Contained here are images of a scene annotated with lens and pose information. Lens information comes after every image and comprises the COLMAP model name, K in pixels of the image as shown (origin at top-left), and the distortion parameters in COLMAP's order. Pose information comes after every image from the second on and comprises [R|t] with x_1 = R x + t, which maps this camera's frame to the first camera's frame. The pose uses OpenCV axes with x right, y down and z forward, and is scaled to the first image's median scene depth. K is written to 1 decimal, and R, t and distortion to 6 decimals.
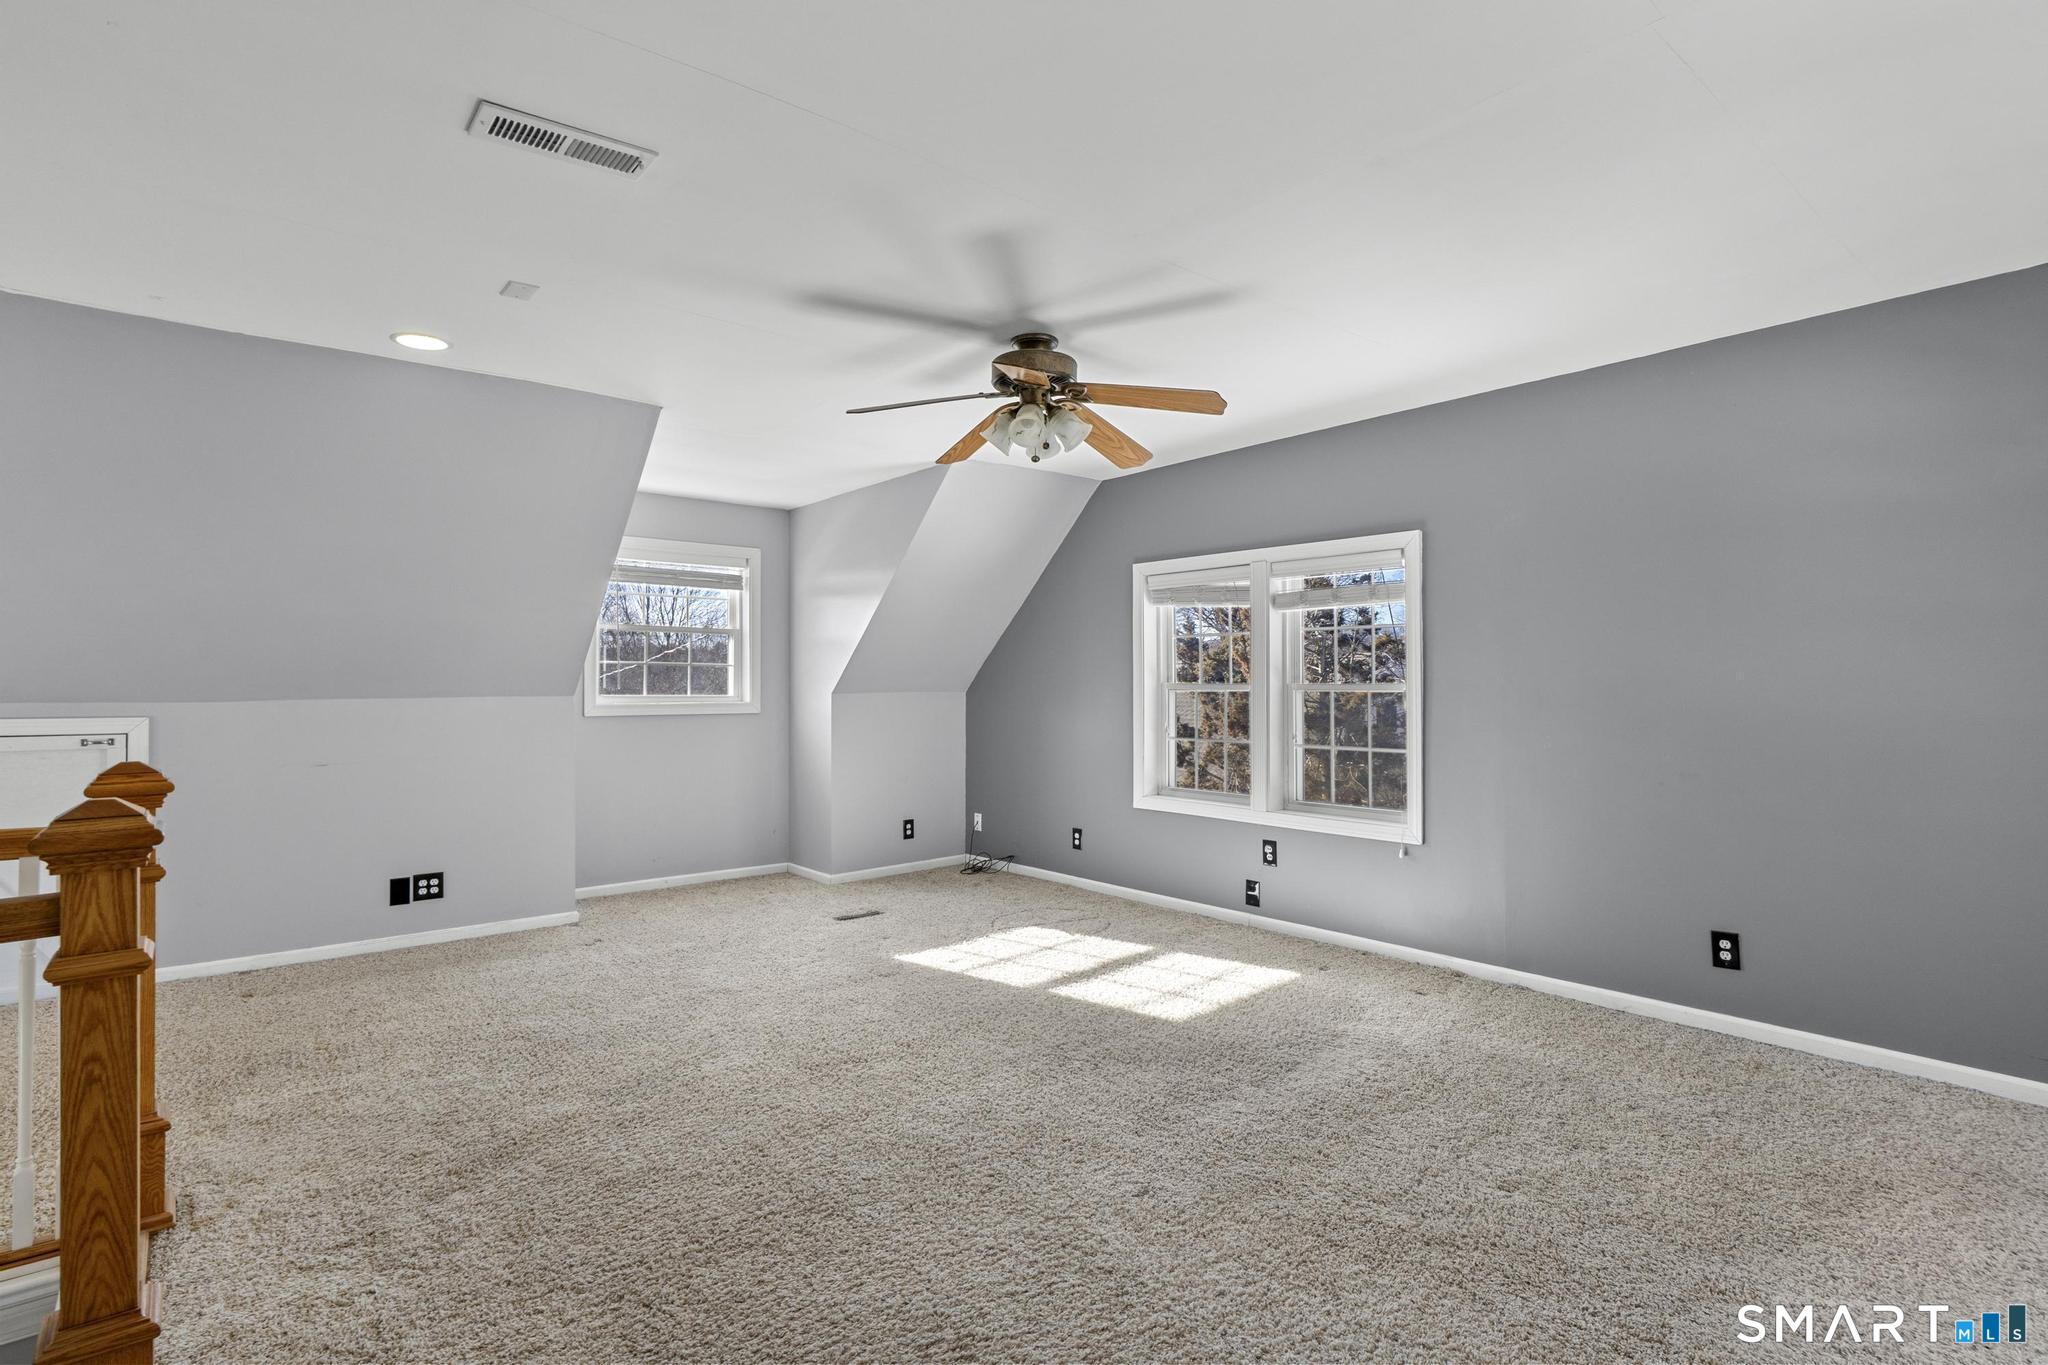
lens RADIAL K [[987.7, 0, 1018.9], [0, 987.7, 691.8], [0, 0, 1]] dist [0.004761, 0.001045]
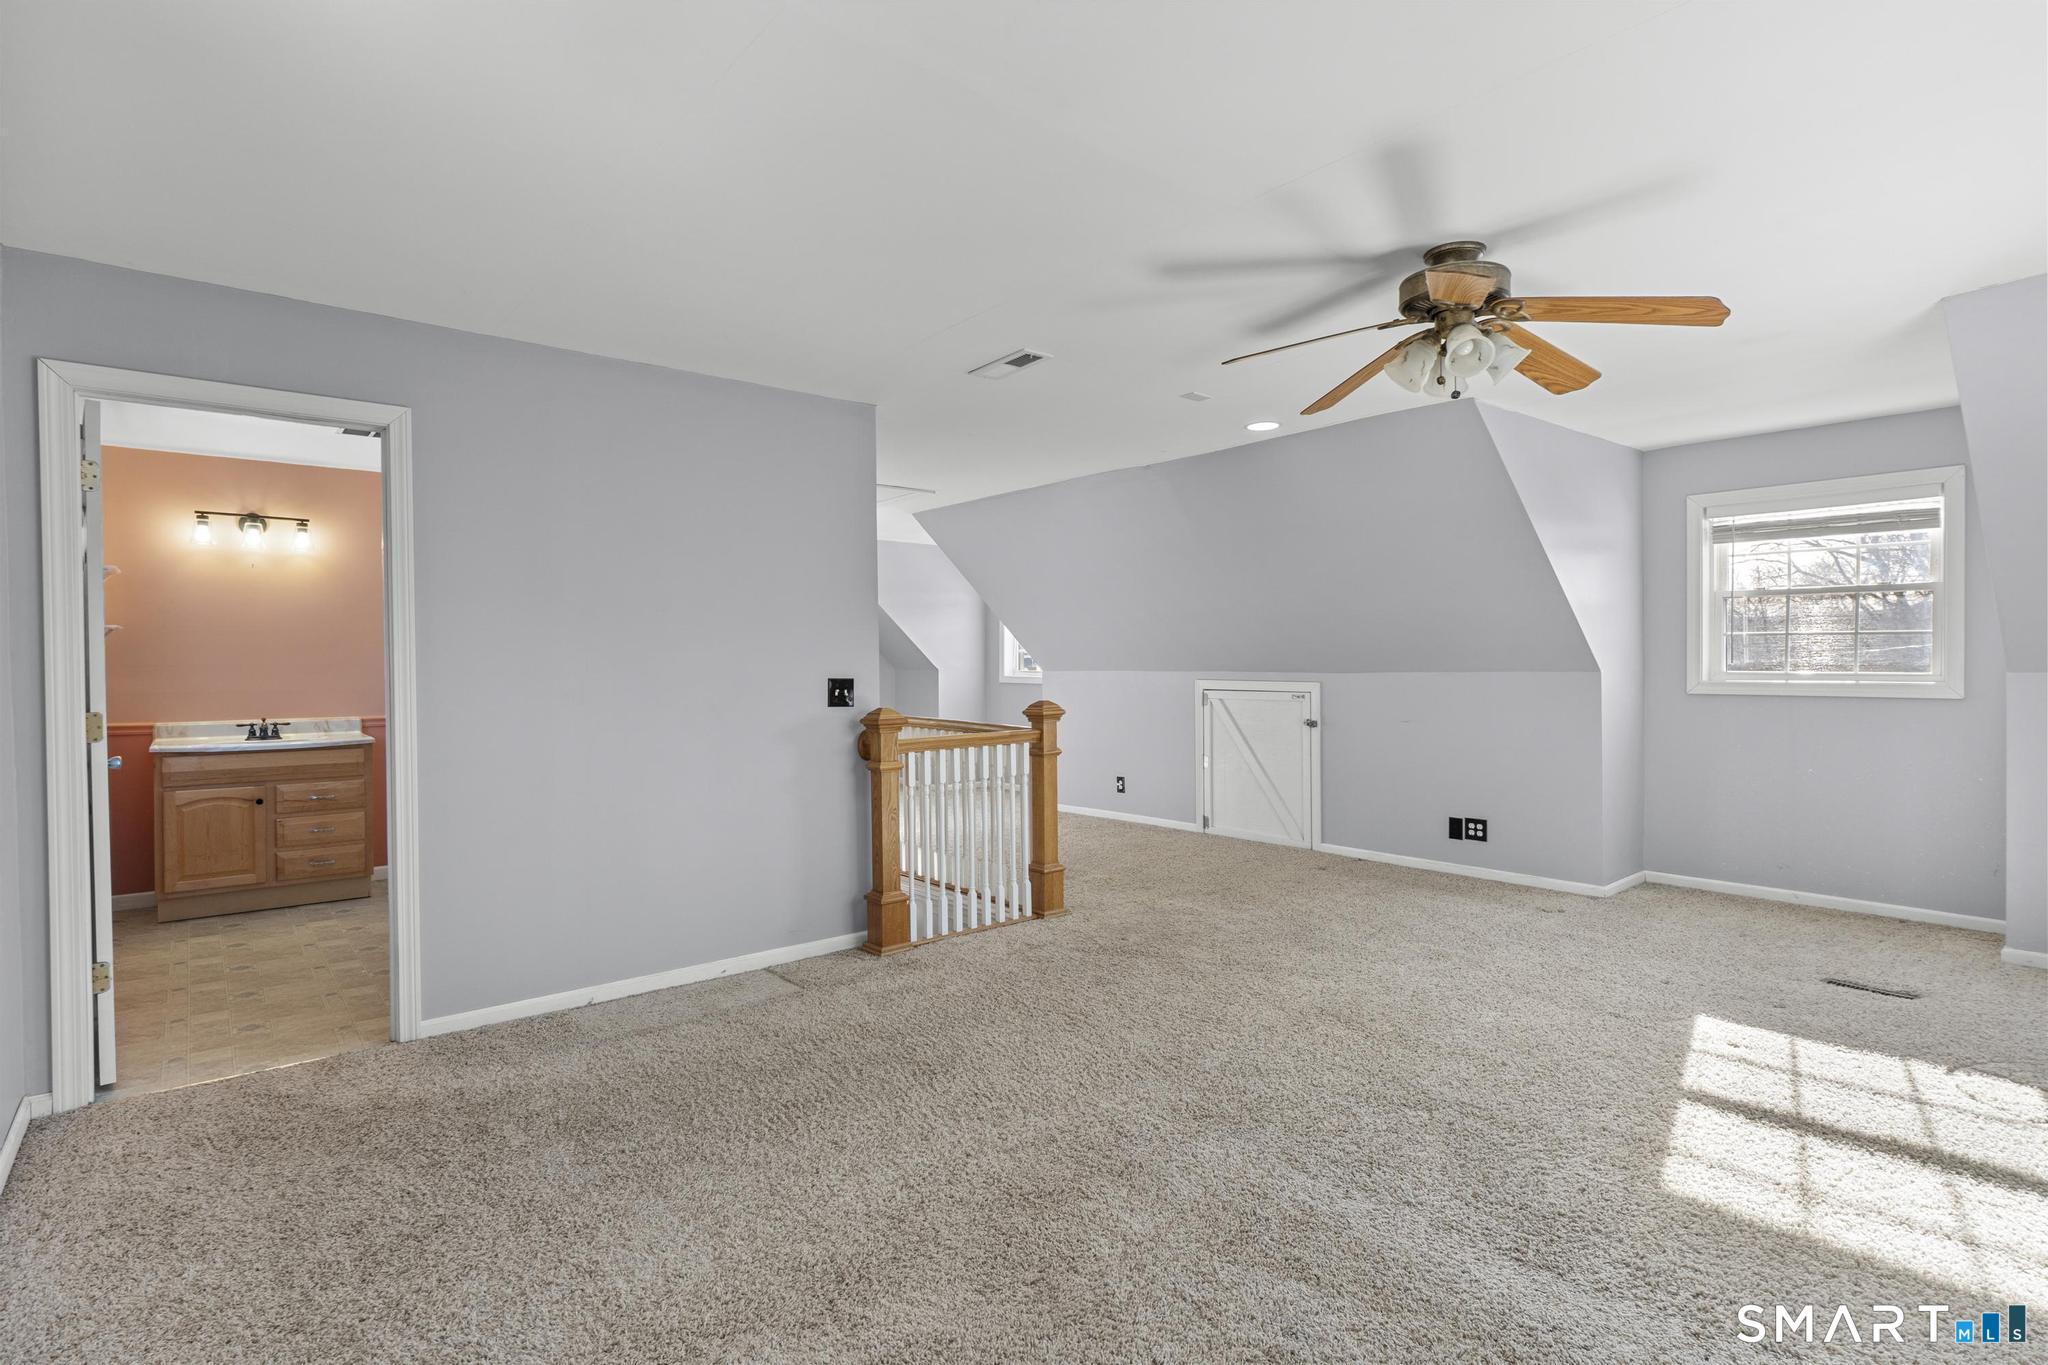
lens RADIAL K [[987.7, 0, 1020.9], [0, 987.7, 670.0], [0, 0, 1]] dist [0.004761, 0.001045]
pose [[0.021066, 0.007020, -0.999753, 0.615639], [-0.002099, 0.999973, 0.006977, -0.003382], [0.999776, 0.001951, 0.021080, 0.447140]]
